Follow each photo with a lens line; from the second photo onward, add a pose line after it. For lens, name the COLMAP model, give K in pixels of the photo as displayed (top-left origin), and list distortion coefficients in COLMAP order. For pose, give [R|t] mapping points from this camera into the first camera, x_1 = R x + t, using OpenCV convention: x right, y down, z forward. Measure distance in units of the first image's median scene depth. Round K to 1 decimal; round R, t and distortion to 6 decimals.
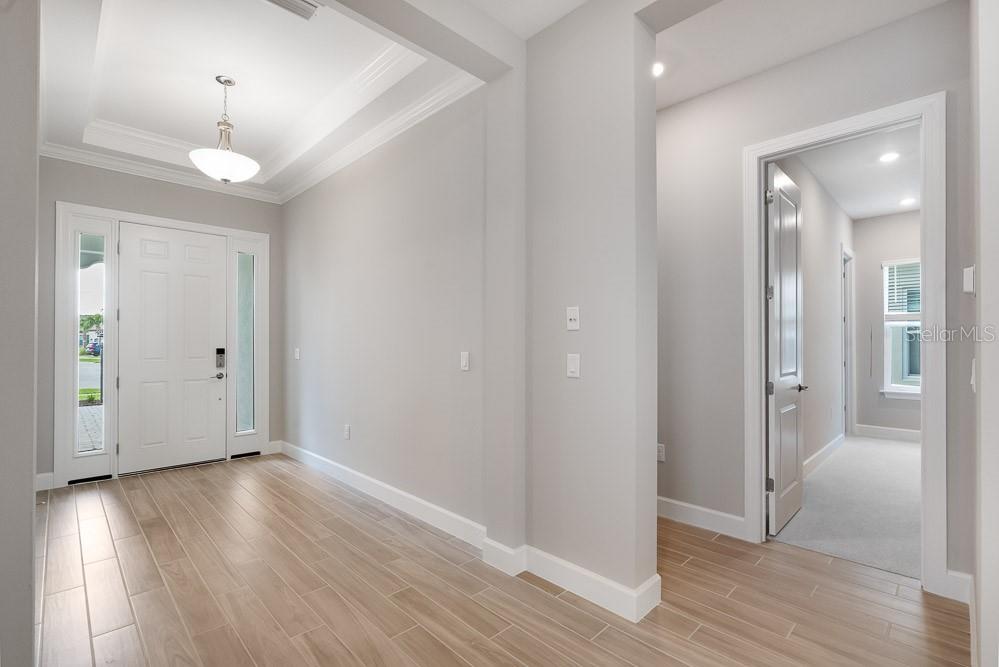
lens RADIAL K [[454.0, 0, 503.3], [0, 454.0, 339.0], [0, 0, 1]] dist [-0.007382, 0.002504]
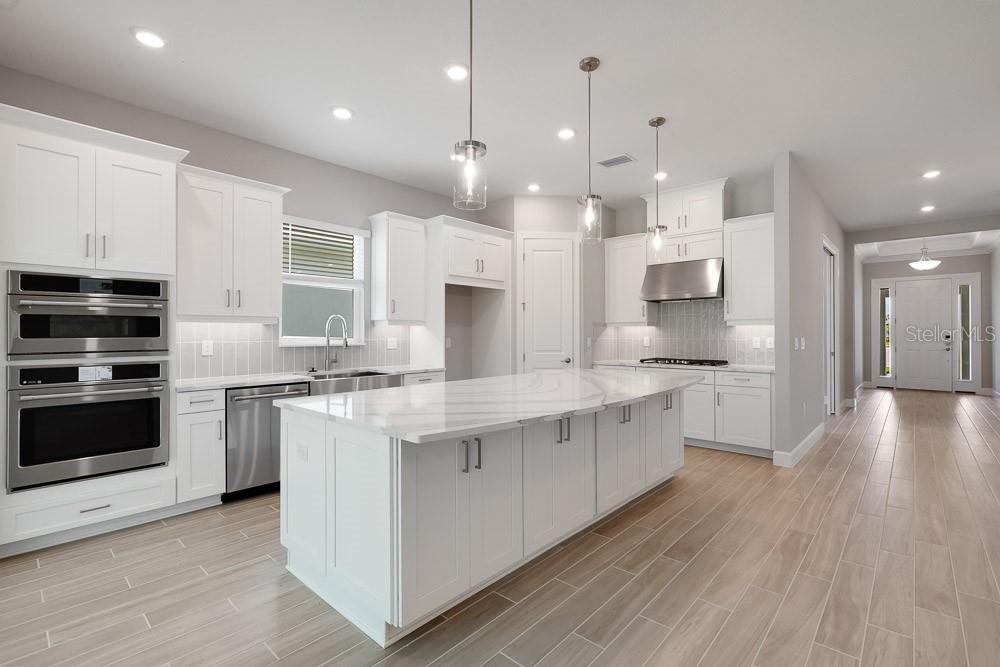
lens RADIAL K [[454.5, 0, 502.9], [0, 454.5, 330.7], [0, 0, 1]] dist [-0.007382, 0.002504]
pose [[0.057428, -0.002242, -0.998347, 2.010181], [0.006141, 0.999979, -0.001892, -0.014232], [0.998331, -0.006022, 0.057441, -1.711015]]
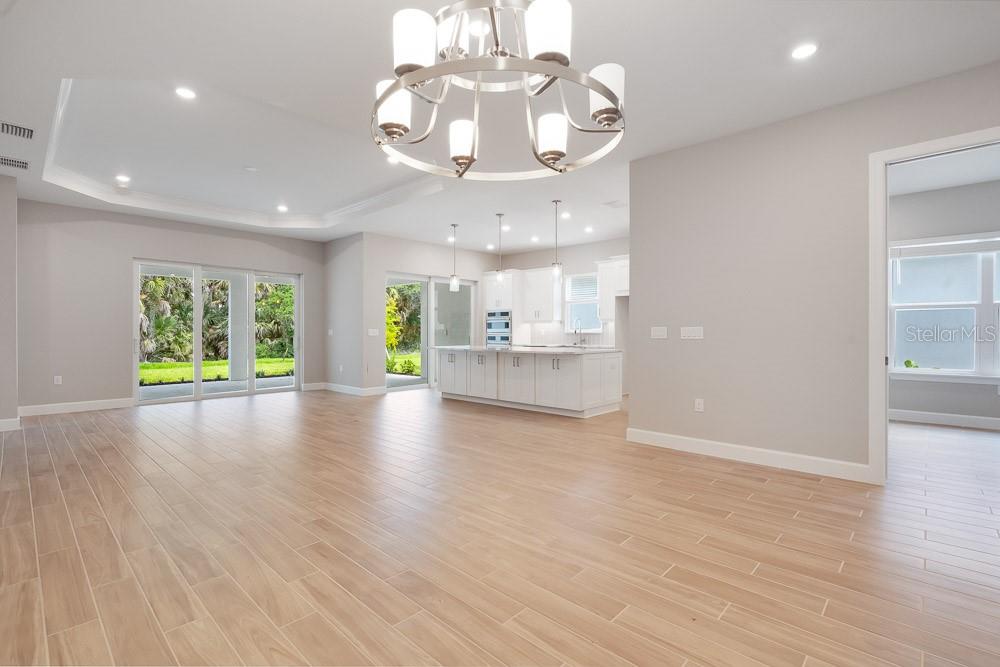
lens RADIAL K [[454.5, 0, 499.3], [0, 454.5, 333.6], [0, 0, 1]] dist [-0.007382, 0.002504]
pose [[-0.999131, 0.004954, -0.041389, 1.171306], [0.004961, 0.999988, -0.000080, 0.030695], [0.041388, -0.000285, -0.999143, 0.857611]]
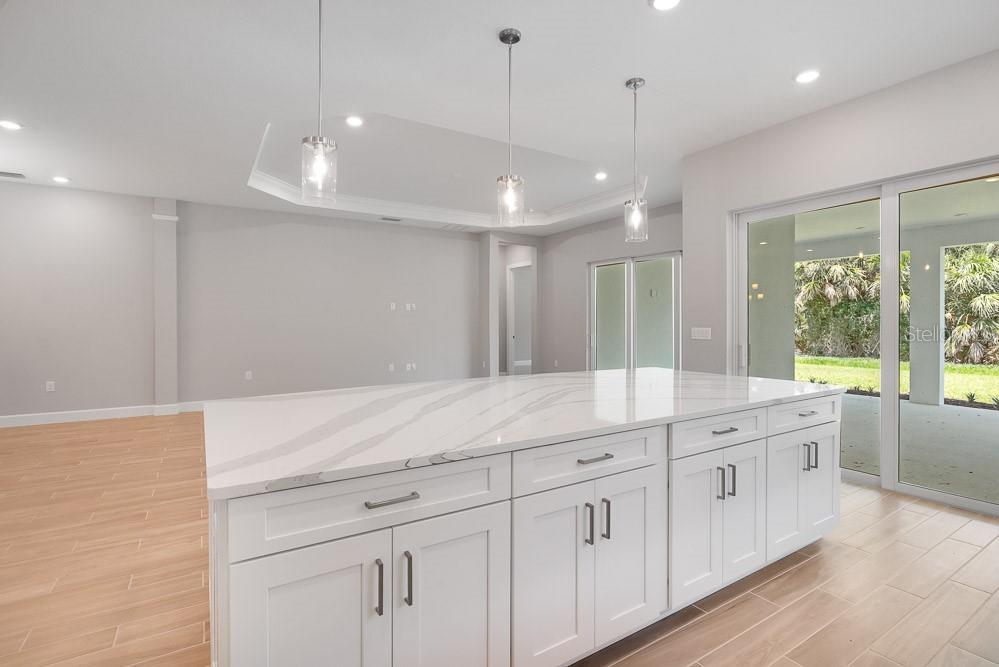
lens RADIAL K [[467.5, 0, 501.1], [0, 467.5, 320.8], [0, 0, 1]] dist [-0.003543, 0.001125]
pose [[0.215317, 0.009501, 0.976498, 0.166848], [-0.005428, 0.999949, -0.008532, -0.005646], [-0.976529, -0.003463, 0.215358, -1.653550]]
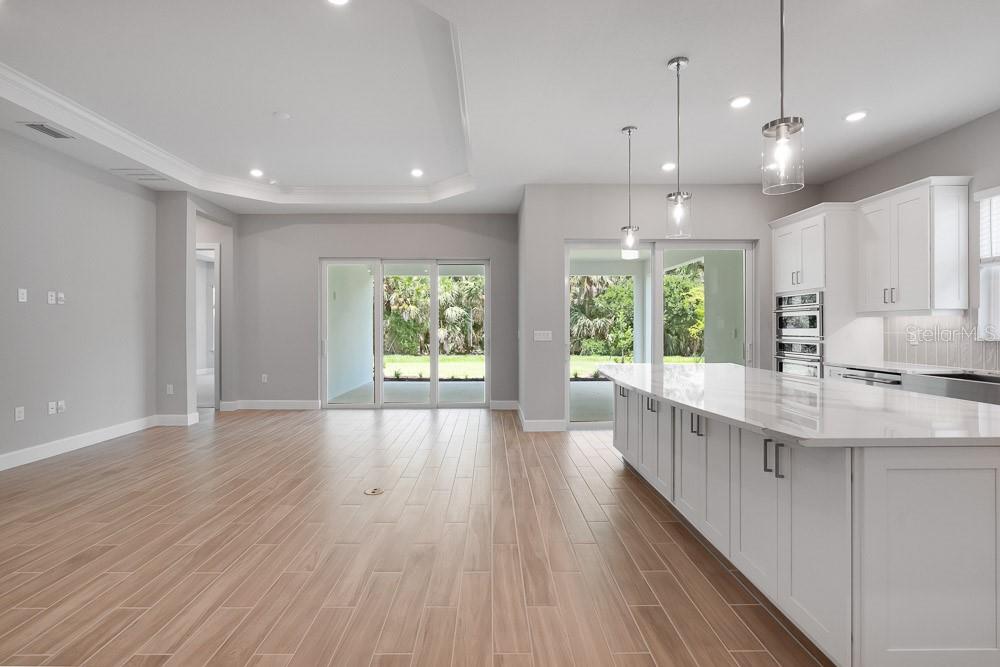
lens RADIAL K [[464.1, 0, 499.0], [0, 464.1, 324.6], [0, 0, 1]] dist [-0.012132, 0.003621]
pose [[-0.724863, 0.008516, 0.688840, 0.663382], [0.001856, 0.999944, -0.010410, -0.004453], [-0.688890, -0.006267, -0.724839, -0.485336]]
